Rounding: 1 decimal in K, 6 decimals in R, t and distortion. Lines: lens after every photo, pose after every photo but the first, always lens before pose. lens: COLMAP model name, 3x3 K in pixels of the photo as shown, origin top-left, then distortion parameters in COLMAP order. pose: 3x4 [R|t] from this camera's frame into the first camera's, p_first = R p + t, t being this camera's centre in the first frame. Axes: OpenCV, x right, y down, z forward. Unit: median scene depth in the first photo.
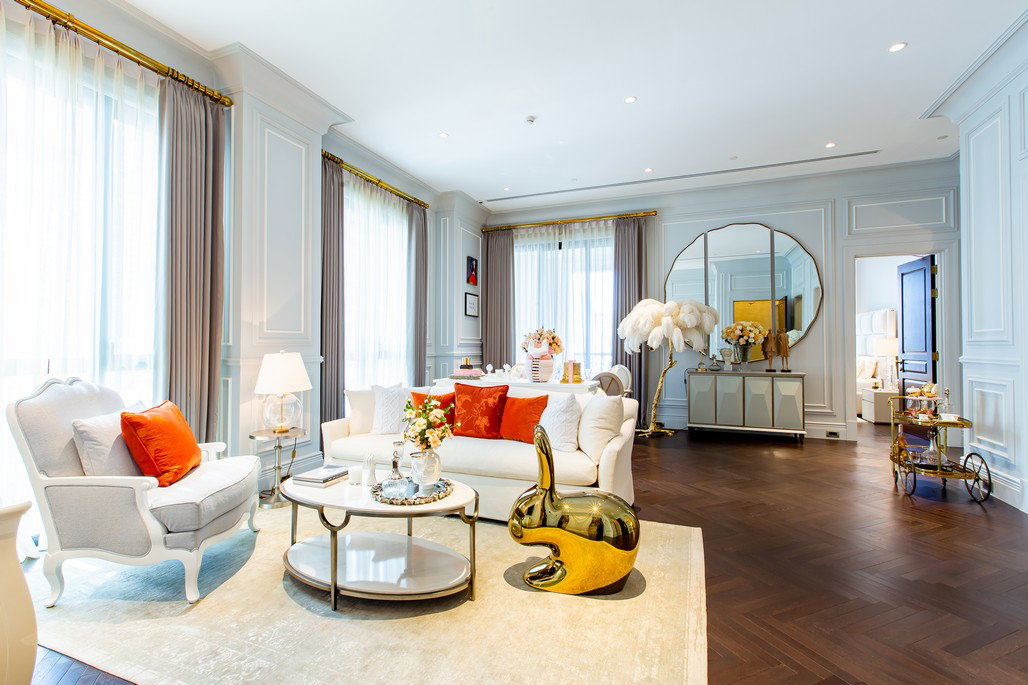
lens RADIAL K [[464.3, 0, 515.8], [0, 464.3, 342.0], [0, 0, 1]] dist [-0.000619, 0.000249]
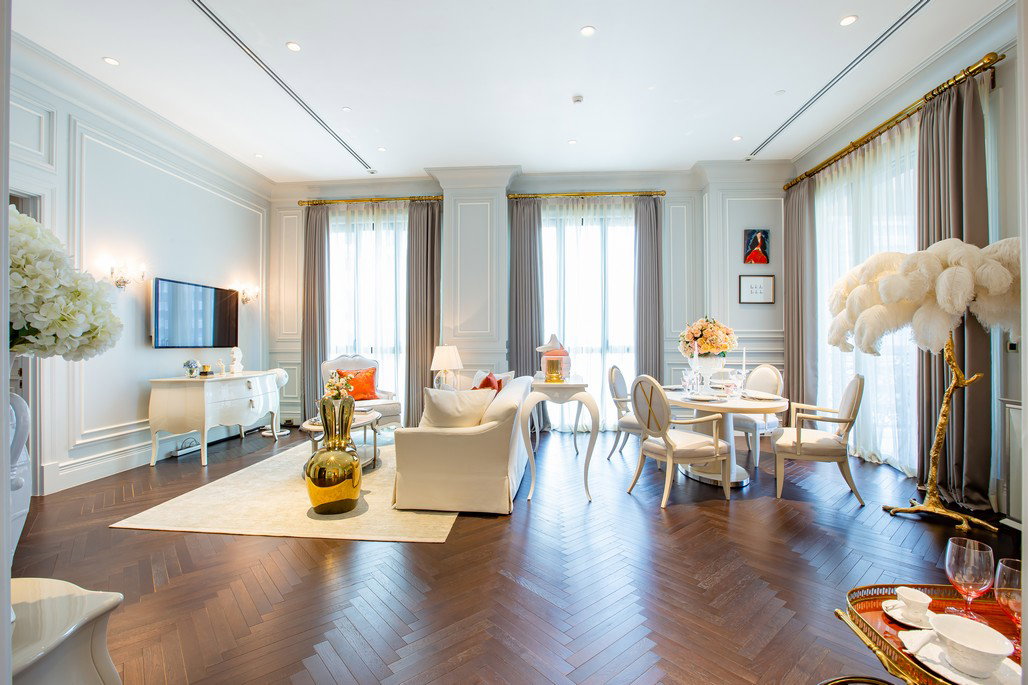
lens RADIAL K [[476.9, 0, 514.0], [0, 476.9, 342.5], [0, 0, 1]] dist [-0.001712, -0.000199]
pose [[0.301183, -0.000668, -0.953566, 0.658691], [0.009607, 0.999951, 0.002334, 0.006134], [0.953518, -0.009864, 0.301174, 0.423817]]
